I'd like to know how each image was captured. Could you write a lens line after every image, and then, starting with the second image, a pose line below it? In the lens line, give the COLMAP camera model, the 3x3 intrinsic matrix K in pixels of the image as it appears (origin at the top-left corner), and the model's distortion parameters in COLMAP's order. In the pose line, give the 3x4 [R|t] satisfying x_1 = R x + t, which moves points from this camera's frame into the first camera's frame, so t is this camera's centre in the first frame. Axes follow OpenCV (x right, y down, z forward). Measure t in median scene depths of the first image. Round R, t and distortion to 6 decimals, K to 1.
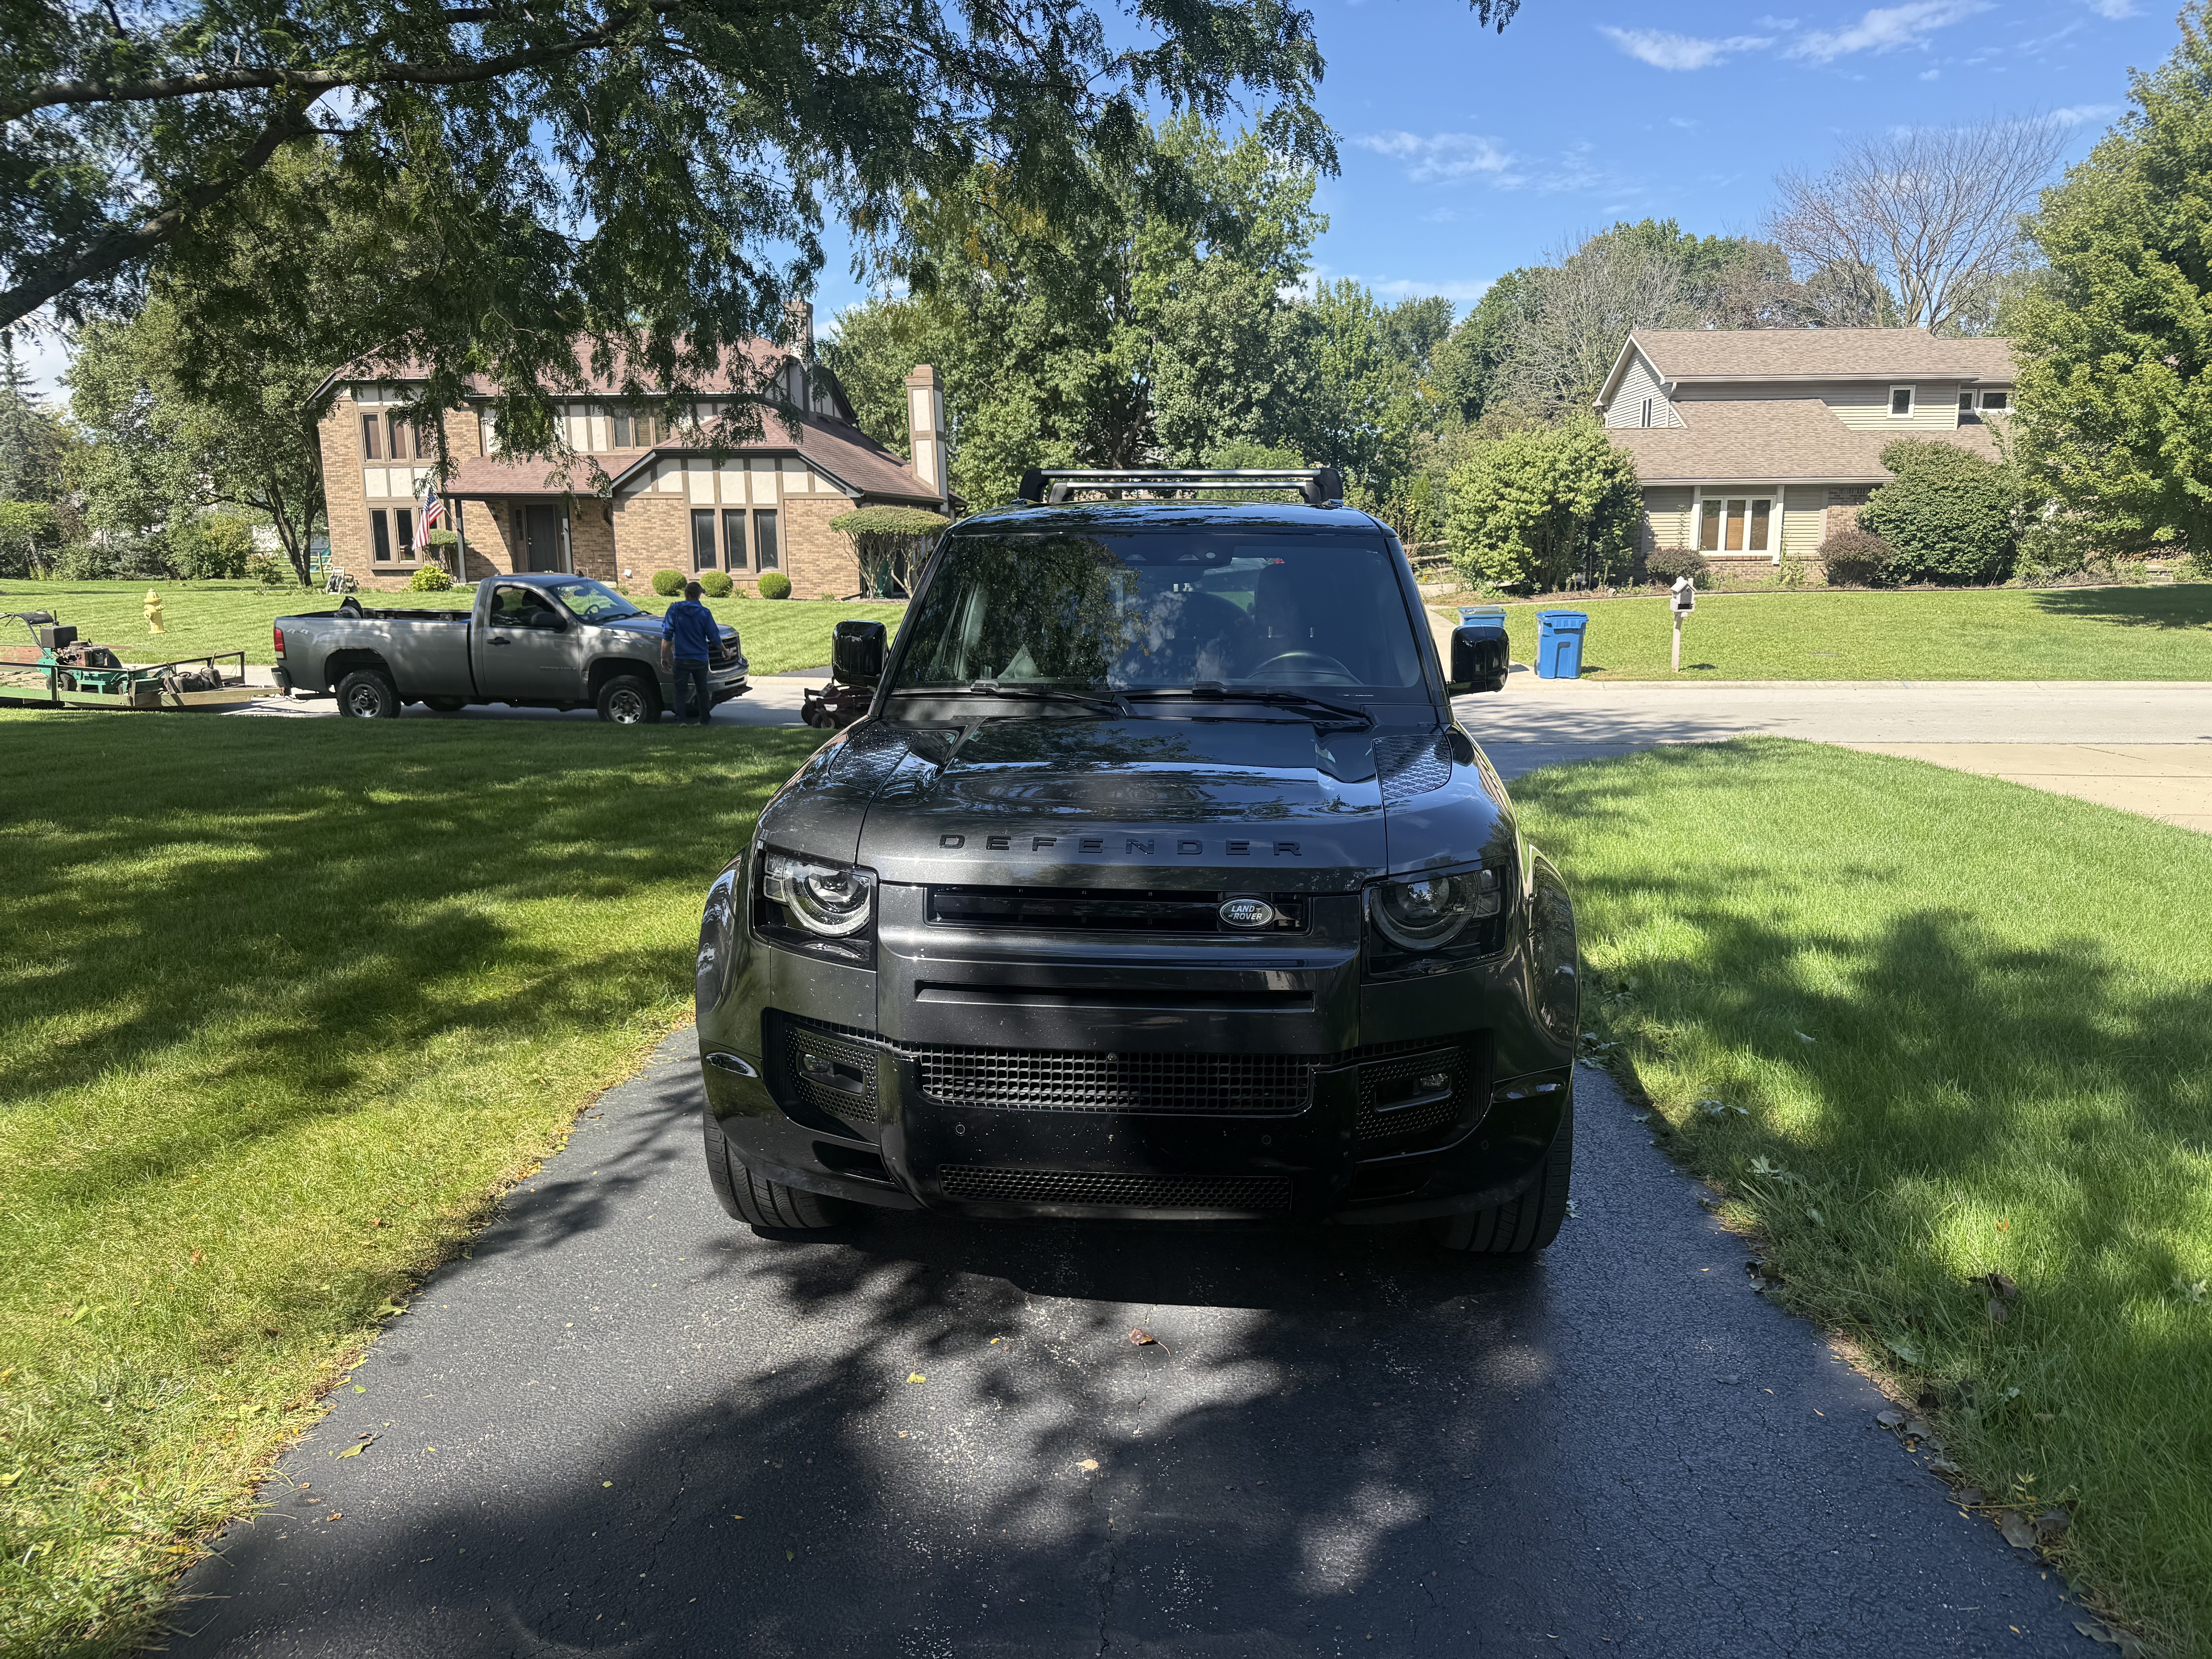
lens RADIAL K [[1557.0, 0, 1106.0], [0, 1557.0, 829.5], [0, 0, 1]] dist [0.105073, -0.147872]
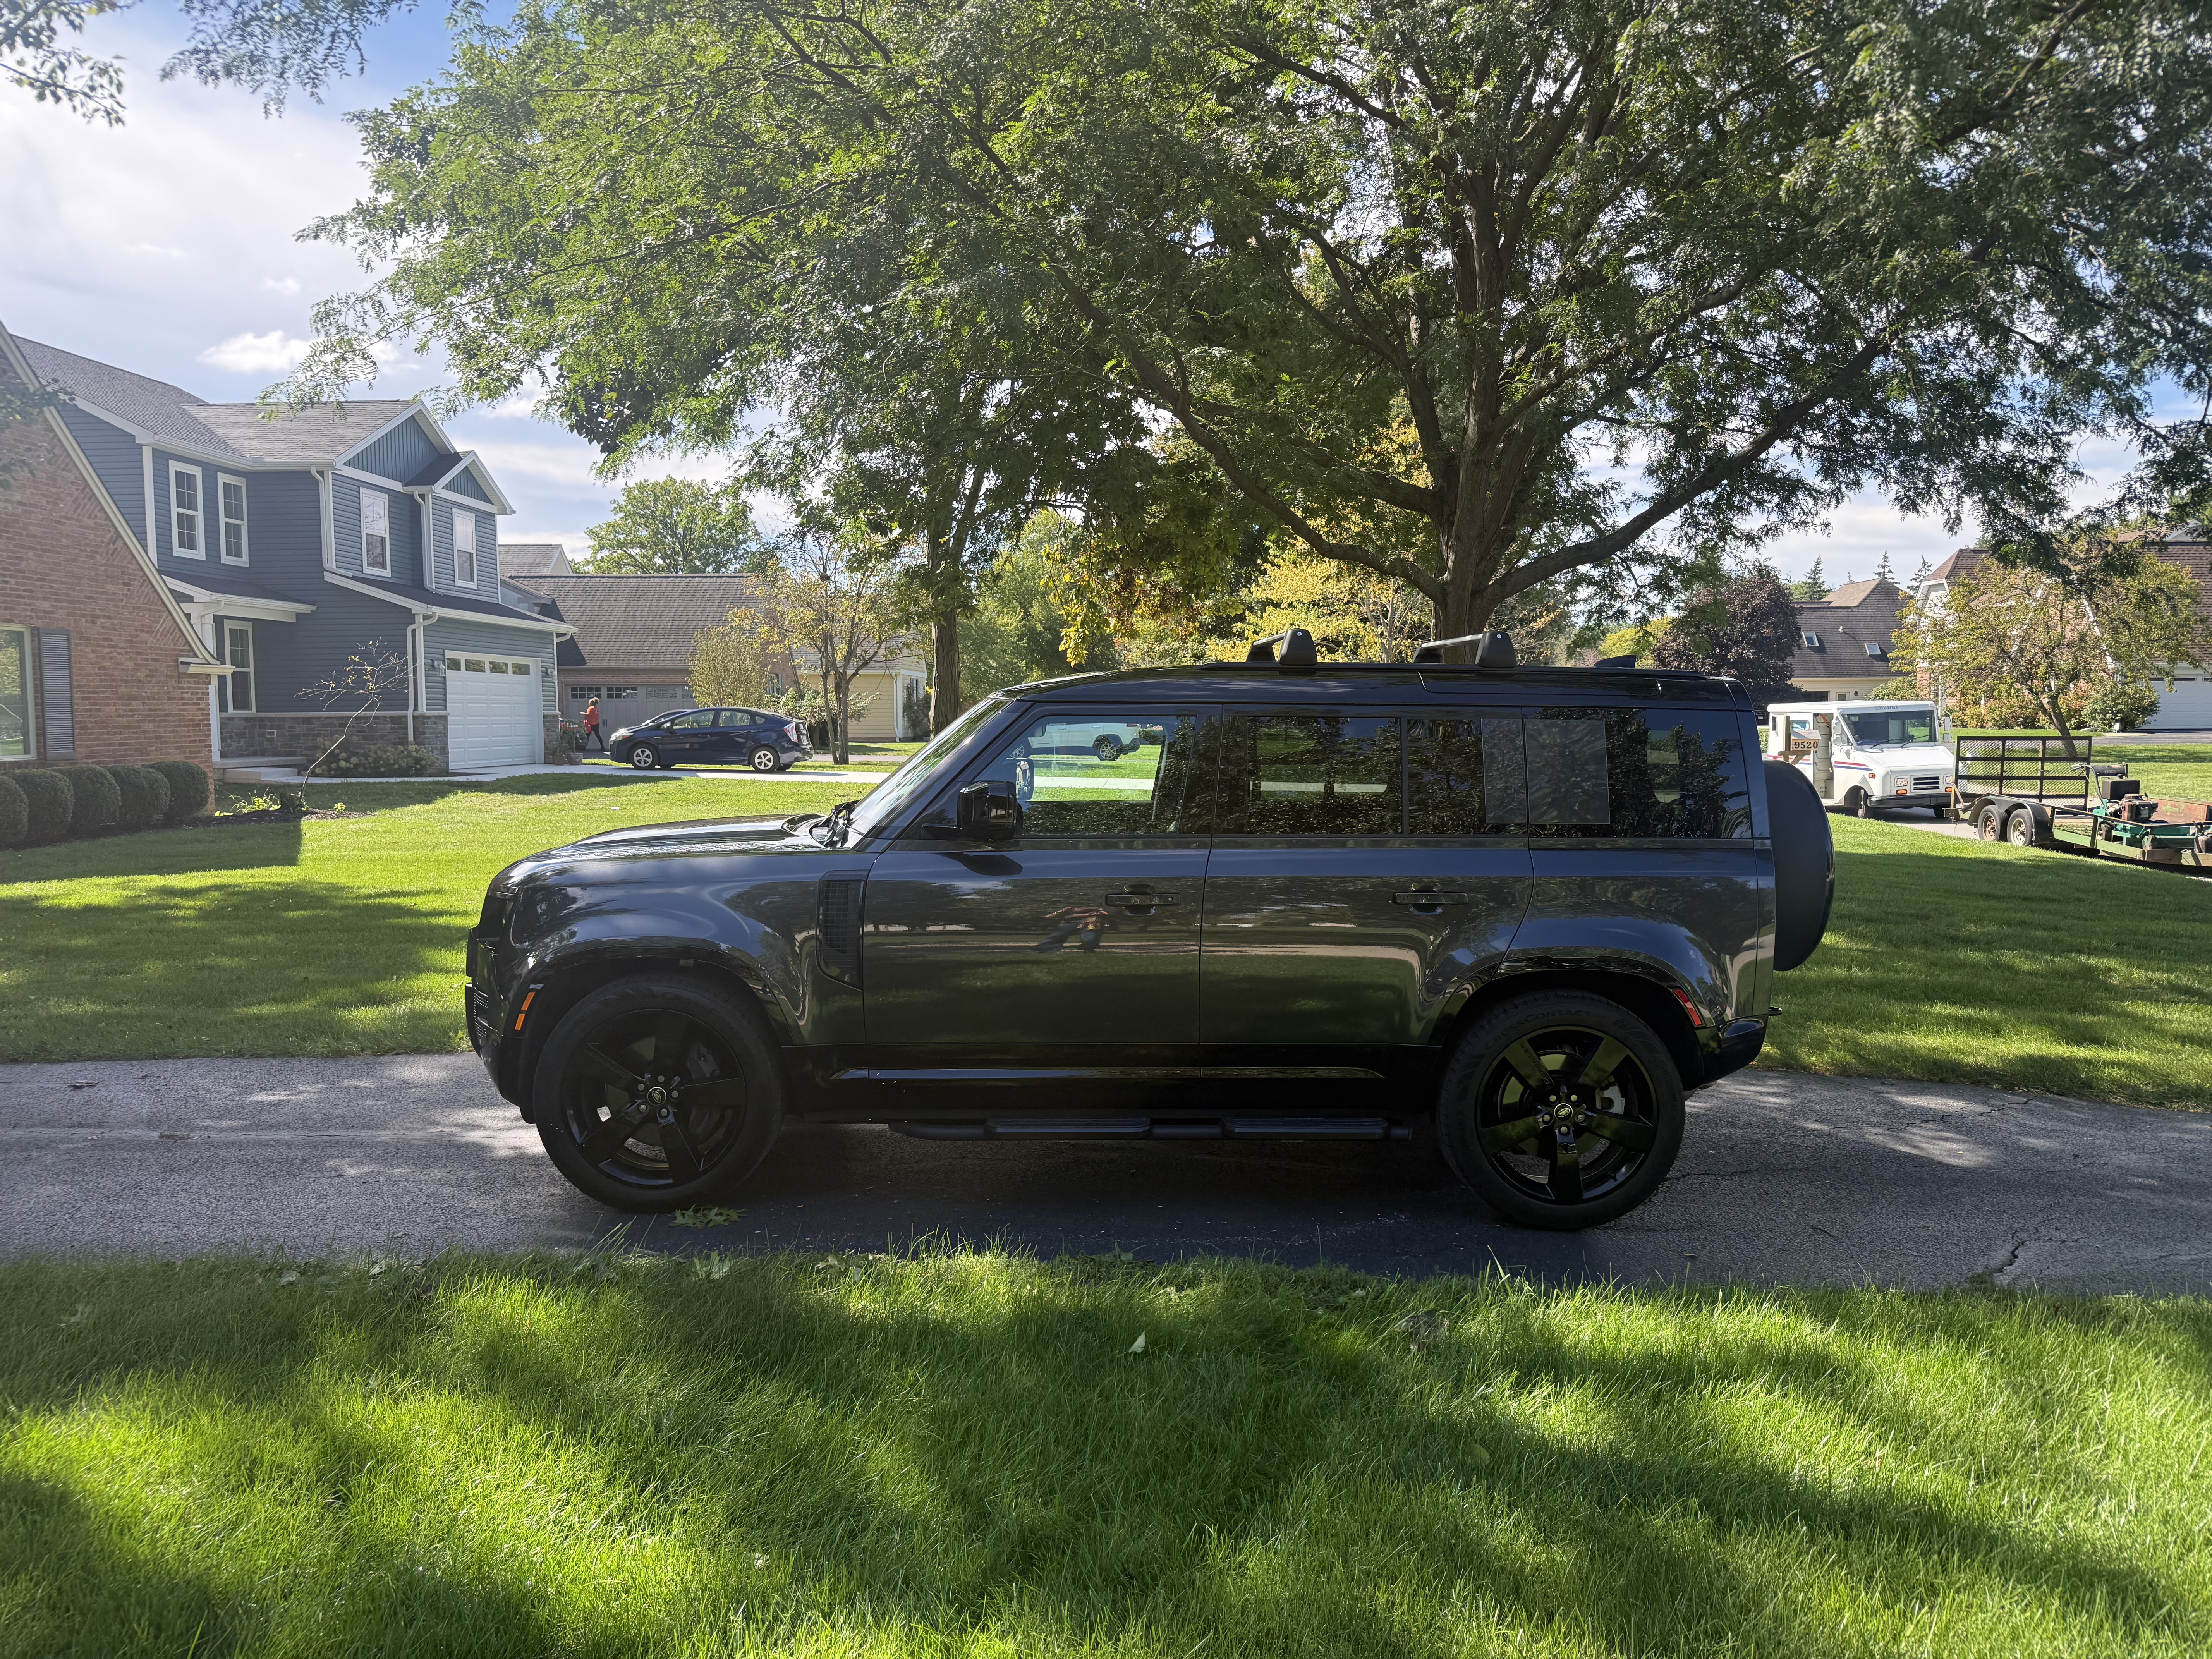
lens RADIAL K [[1659.7, 0, 1106.0], [0, 1659.7, 829.5], [0, 0, 1]] dist [-0.011421, -0.009255]
pose [[0.019394, 0.069490, -0.997394, 0.409114], [-0.176543, 0.982145, 0.064994, -0.049407], [0.984102, 0.174822, 0.031316, 0.322444]]
